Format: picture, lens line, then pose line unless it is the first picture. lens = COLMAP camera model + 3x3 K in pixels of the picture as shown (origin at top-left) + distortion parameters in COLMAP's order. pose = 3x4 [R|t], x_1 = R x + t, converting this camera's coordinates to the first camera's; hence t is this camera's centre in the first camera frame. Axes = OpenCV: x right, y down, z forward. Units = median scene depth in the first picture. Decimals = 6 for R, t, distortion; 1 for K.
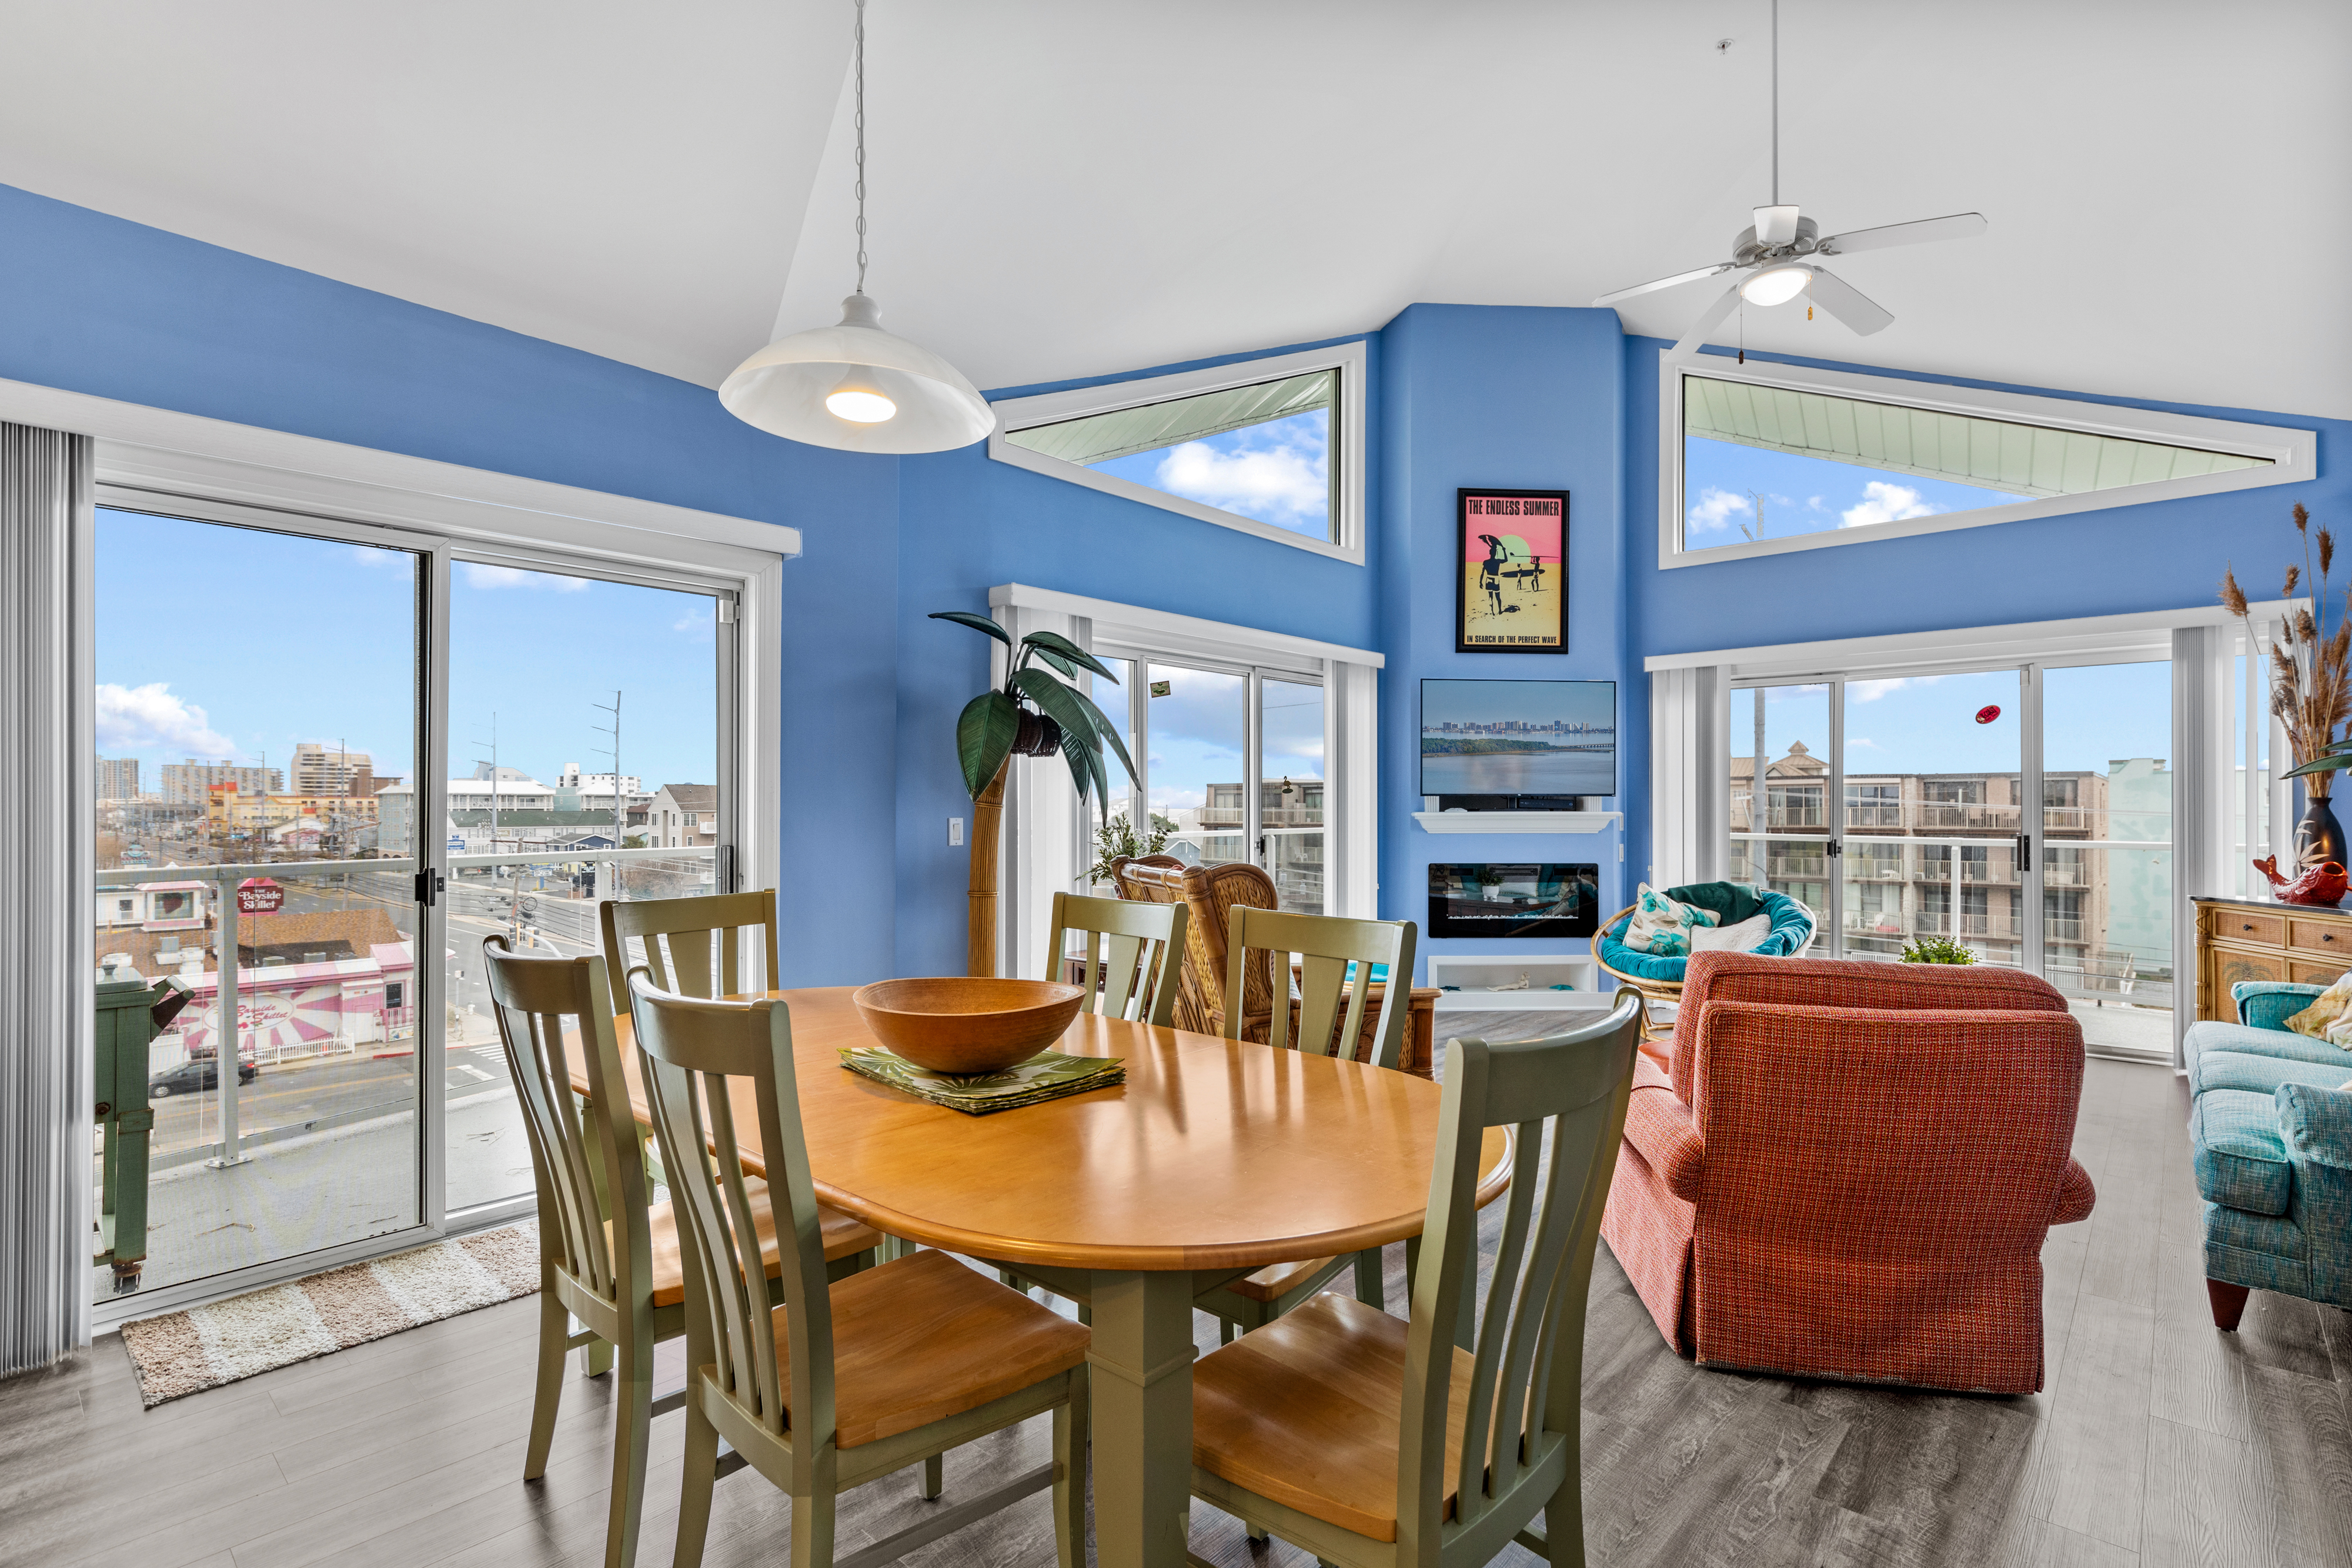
lens RADIAL K [[1103.4, 0, 1193.2], [0, 1103.4, 802.3], [0, 0, 1]] dist [0.002479, 0.000585]
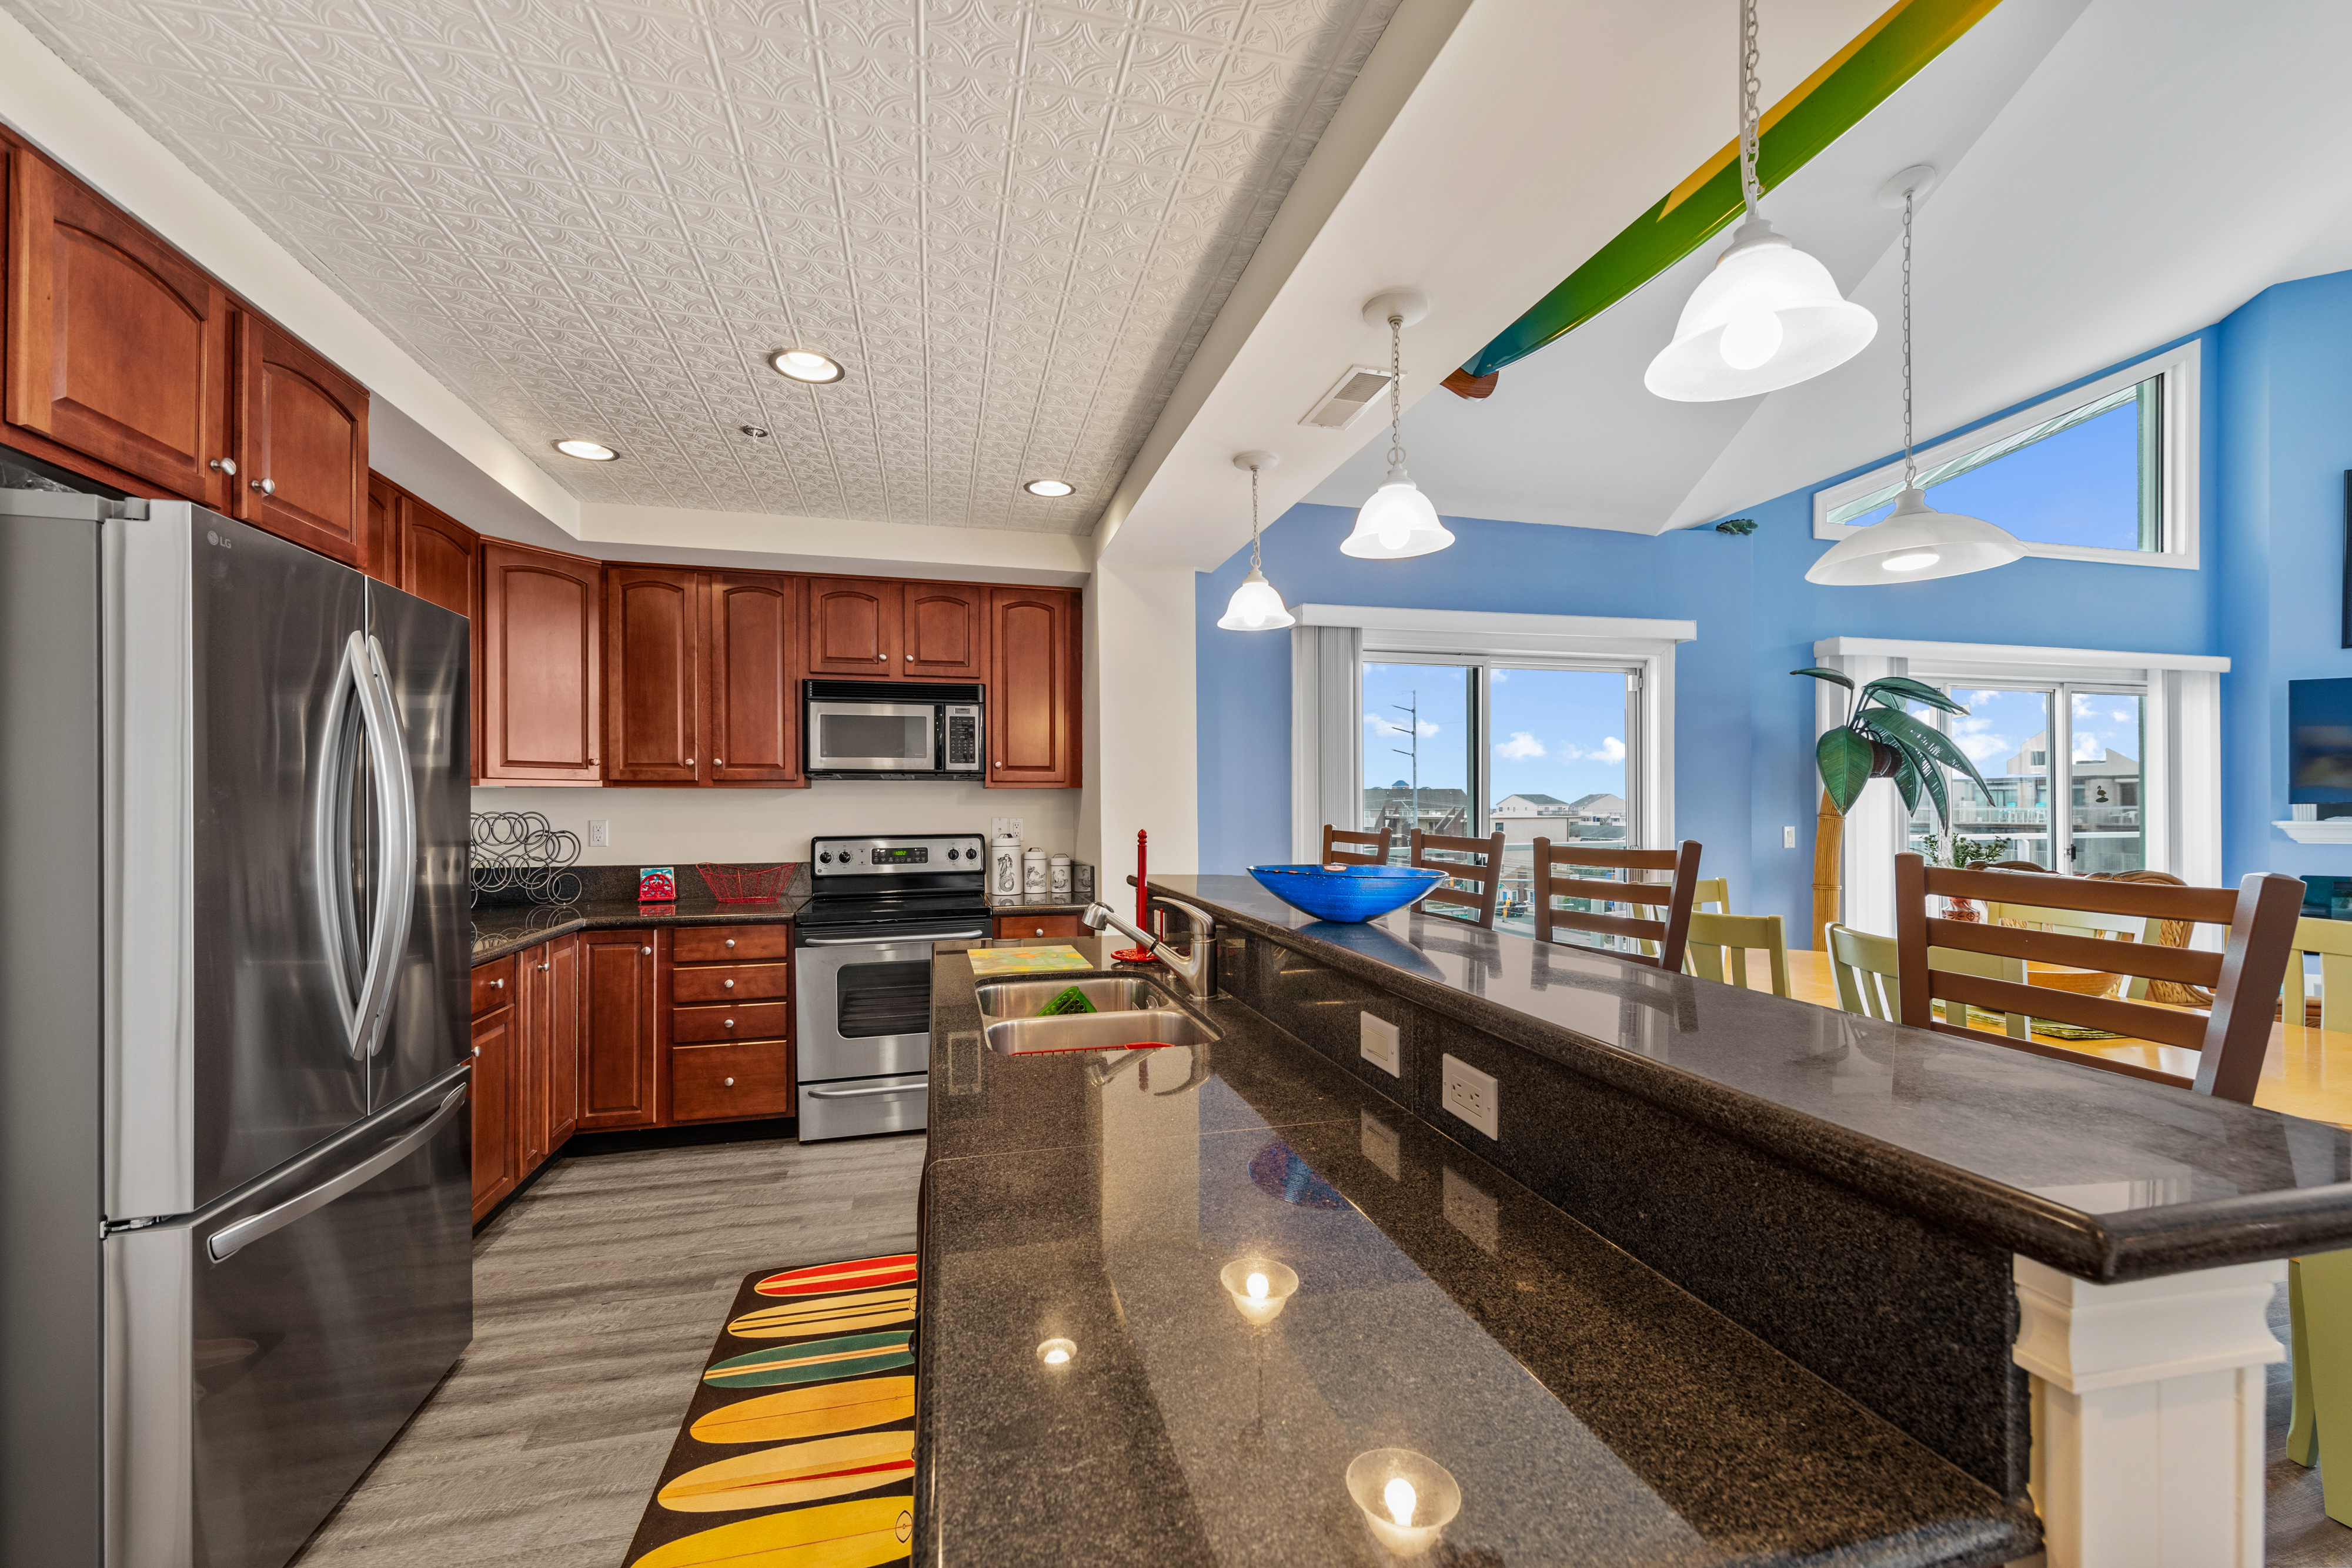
lens RADIAL K [[928.6, 0, 1171.6], [0, 928.6, 804.4], [0, 0, 1]] dist [0.003296, -0.000073]
pose [[0.830971, -0.003174, -0.556307, -0.143336], [0.005015, 0.999986, 0.001786, -0.011359], [0.556294, -0.004274, 0.830975, -0.198290]]
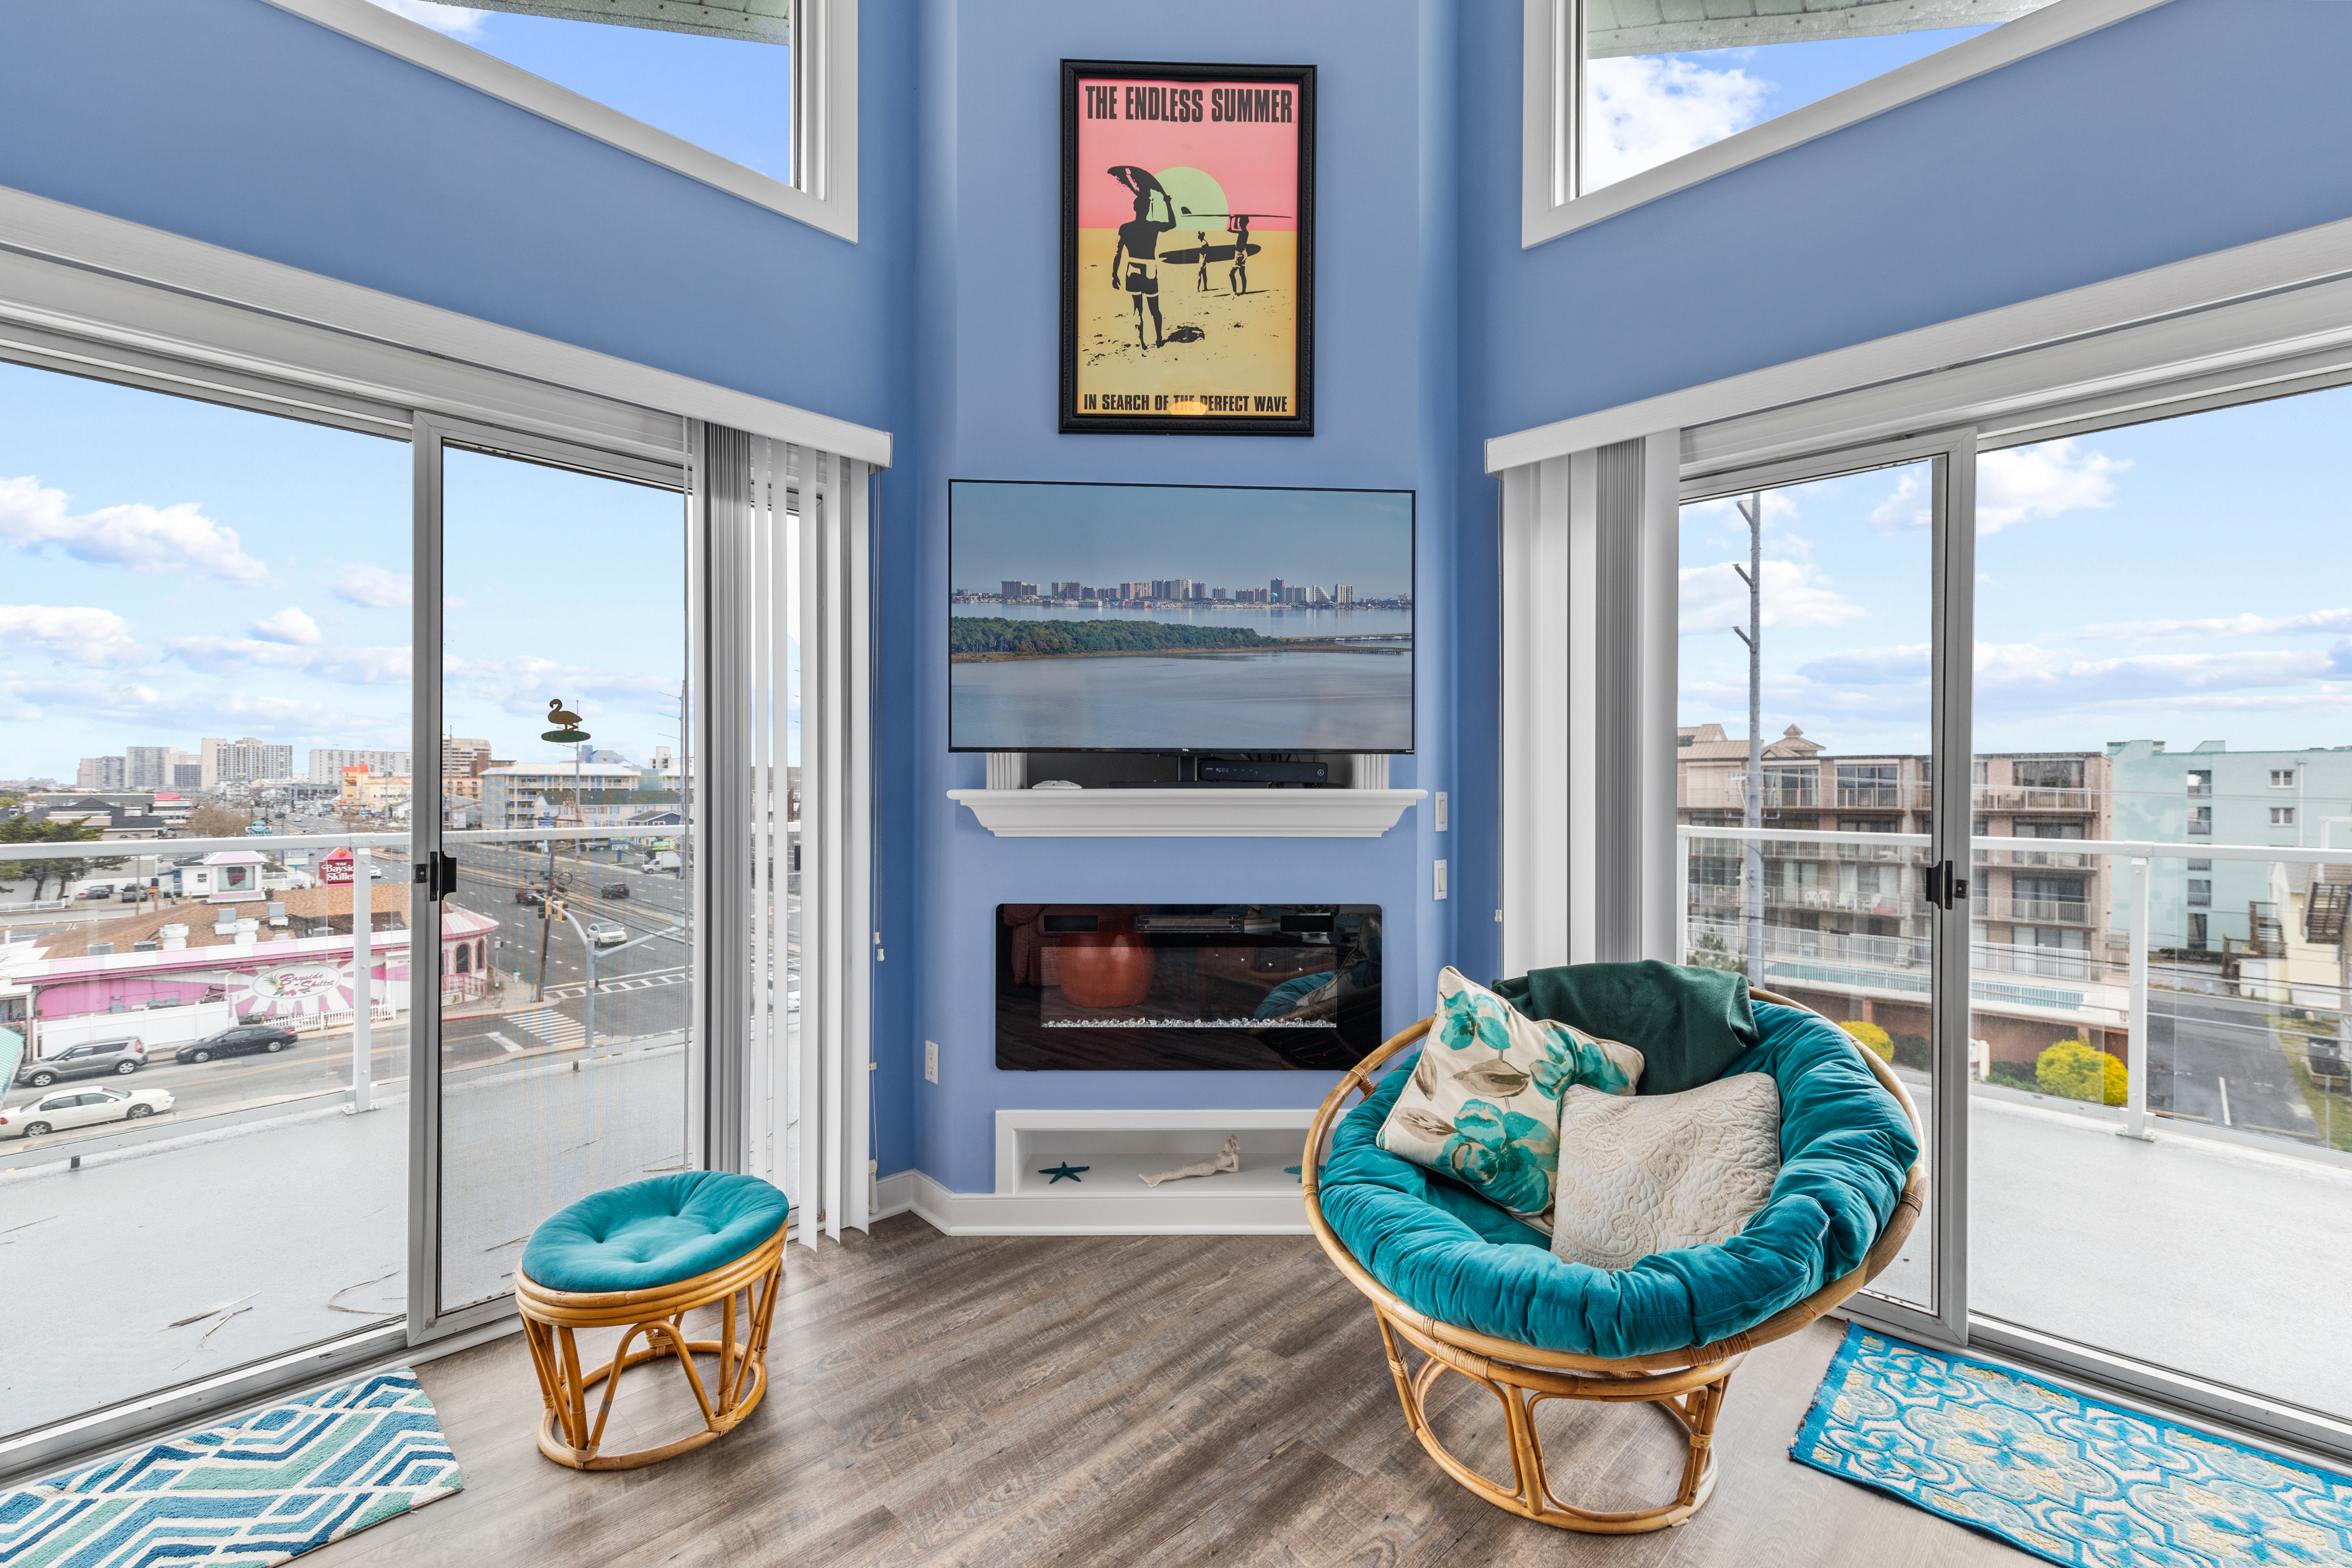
lens RADIAL K [[1012.4, 0, 1186.1], [0, 1012.4, 788.7], [0, 0, 1]] dist [0.002276, 0.000489]
pose [[0.999301, 0.001165, -0.037356, 0.305116], [-0.000966, 0.999985, 0.005337, 0.006341], [0.037361, -0.005298, 0.999288, 0.591340]]
